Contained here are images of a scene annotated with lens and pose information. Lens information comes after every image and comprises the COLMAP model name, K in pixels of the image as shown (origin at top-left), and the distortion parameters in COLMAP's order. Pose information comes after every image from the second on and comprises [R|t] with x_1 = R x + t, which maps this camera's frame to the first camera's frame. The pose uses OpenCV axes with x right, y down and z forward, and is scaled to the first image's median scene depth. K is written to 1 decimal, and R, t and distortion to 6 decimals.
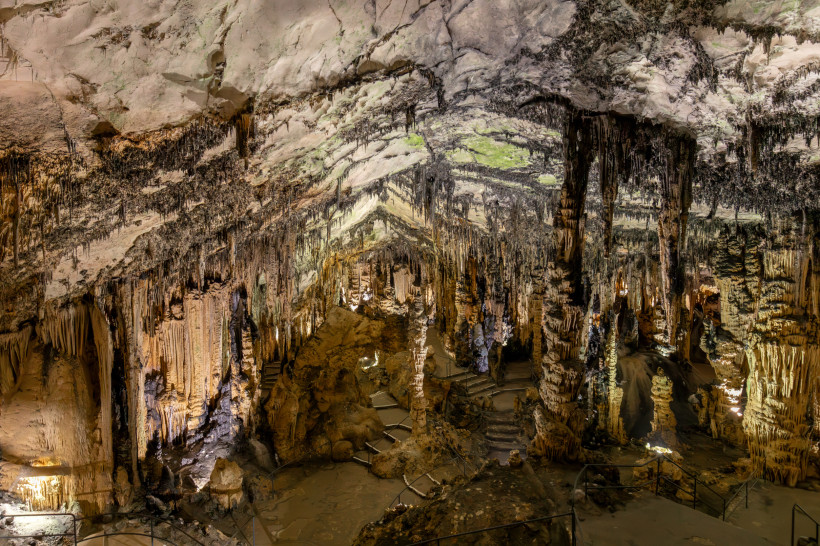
lens RADIAL K [[519.0, 0, 367.4], [0, 519.0, 272.9], [0, 0, 1]] dist [0.005280, 0.001265]
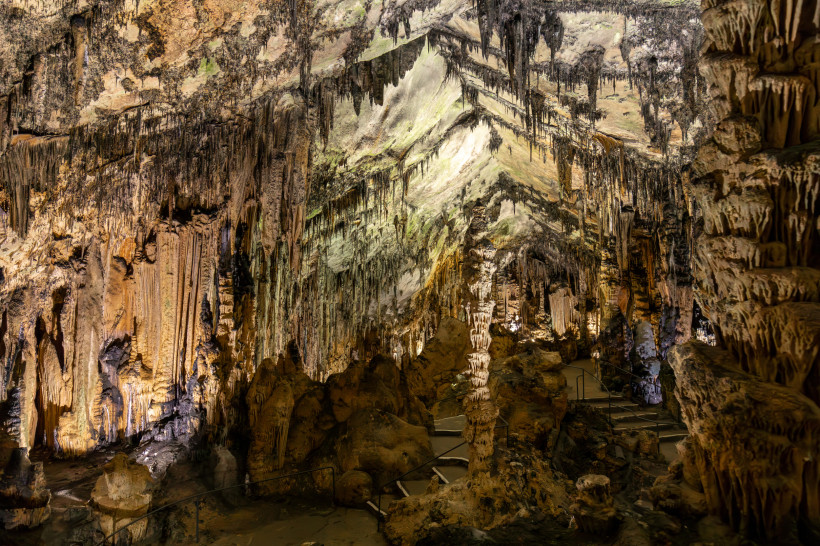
lens RADIAL K [[519.0, 0, 367.4], [0, 519.0, 272.9], [0, 0, 1]] dist [0.005280, 0.001265]
pose [[0.930755, 0.002050, -0.365637, 0.174829], [-0.053083, 0.990148, -0.129574, 0.175595], [0.361769, 0.140011, 0.921694, 0.428780]]
